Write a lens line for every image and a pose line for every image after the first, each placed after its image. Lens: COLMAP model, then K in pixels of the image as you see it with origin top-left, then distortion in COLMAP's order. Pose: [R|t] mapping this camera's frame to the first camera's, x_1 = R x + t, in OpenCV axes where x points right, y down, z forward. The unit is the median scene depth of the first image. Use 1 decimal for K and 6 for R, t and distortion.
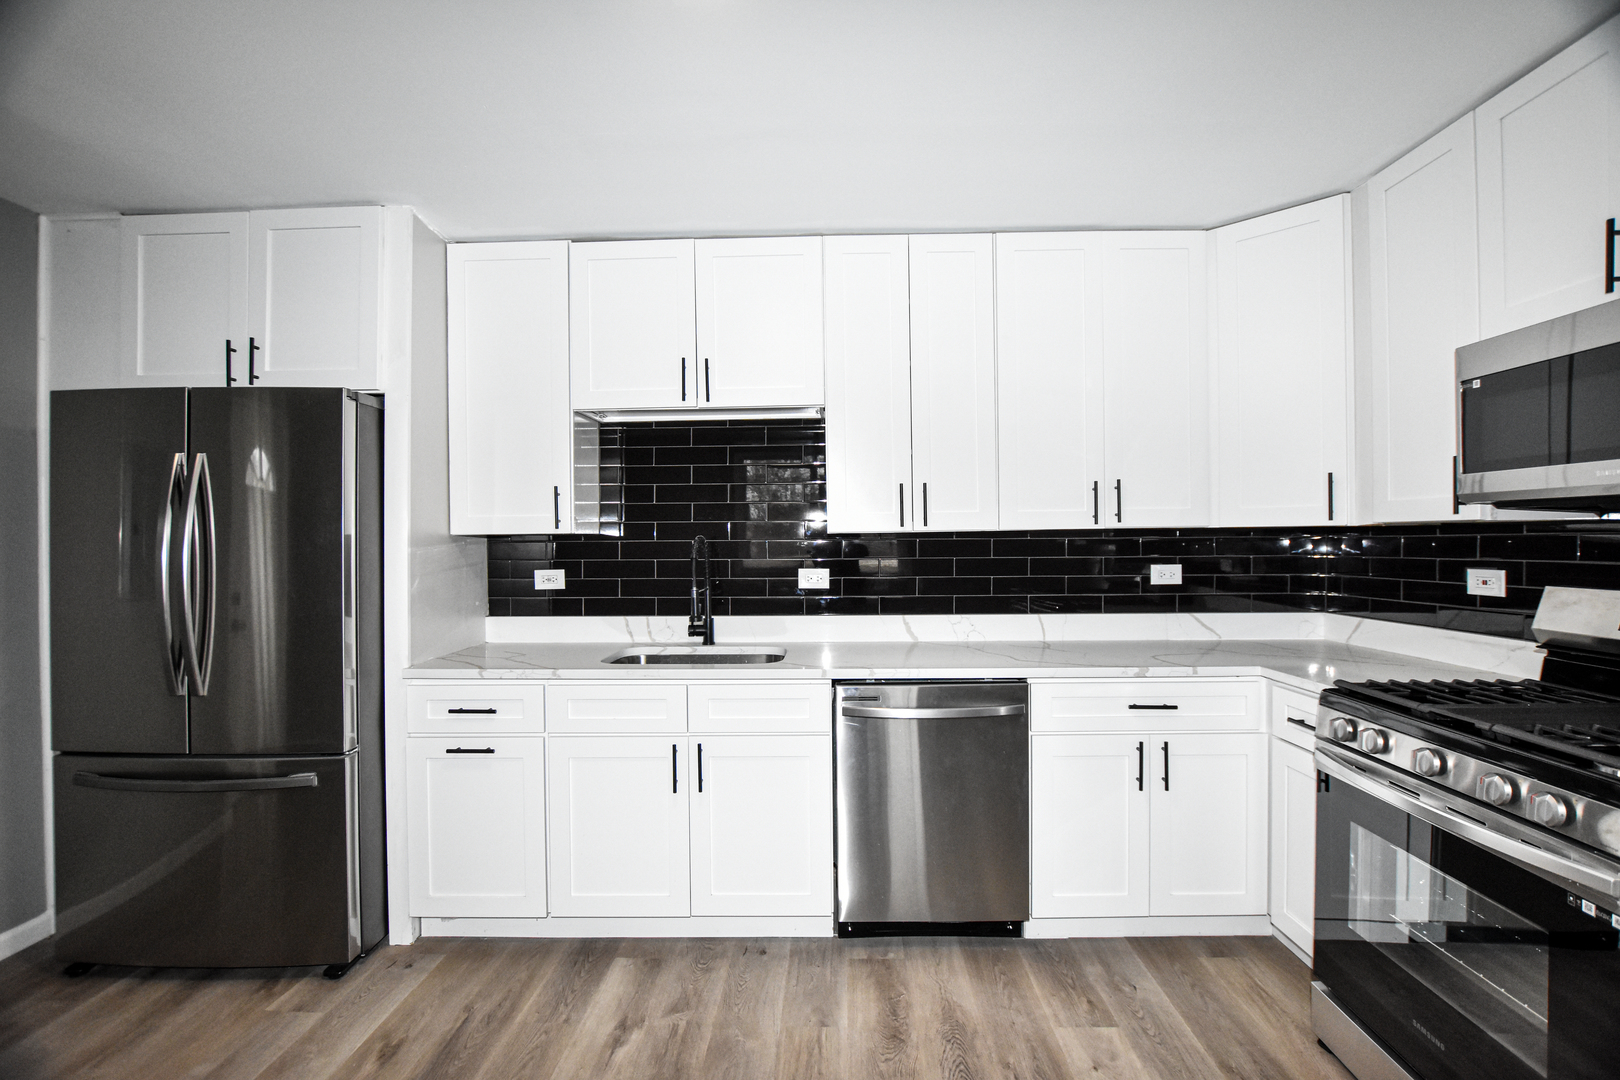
lens RADIAL K [[713.1, 0, 814.7], [0, 713.1, 541.8], [0, 0, 1]] dist [-0.031564, 0.003527]
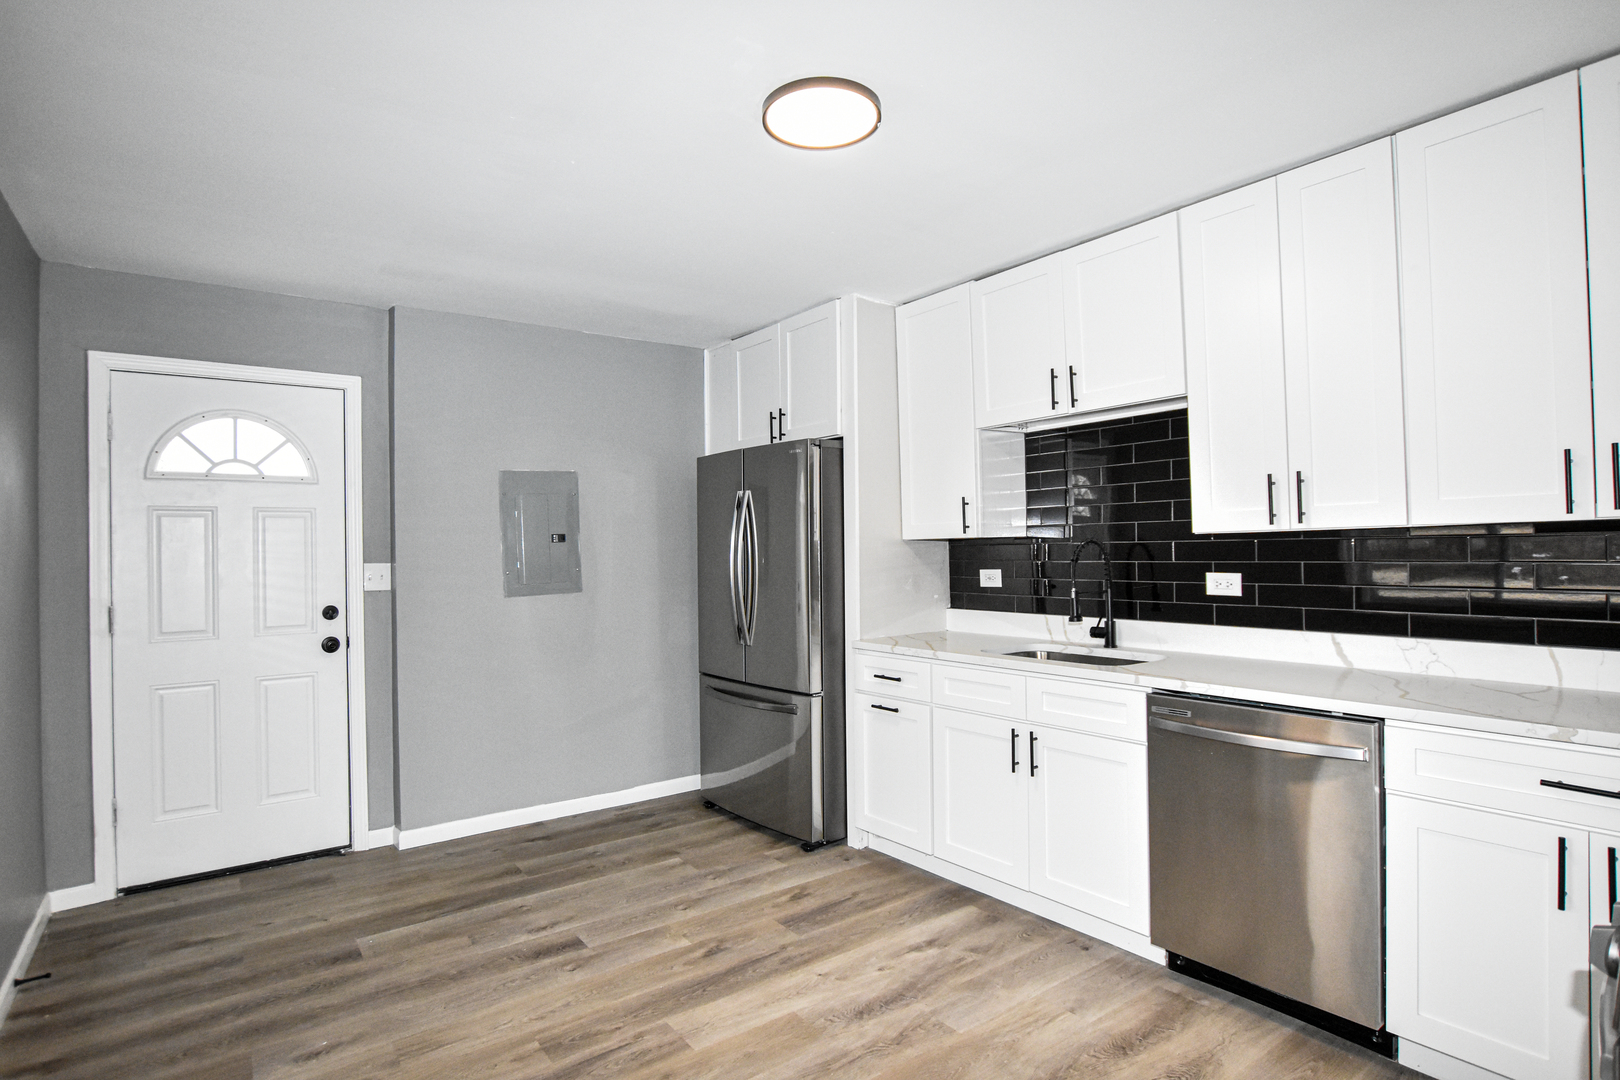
lens RADIAL K [[830.2, 0, 810.0], [0, 830.2, 540.0], [0, 0, 1]] dist [-0.018892, 0.000072]
pose [[0.618086, -0.010639, -0.786038, 0.617417], [0.013373, 0.999906, -0.003017, -0.008222], [0.785997, -0.008647, 0.618170, -0.041211]]
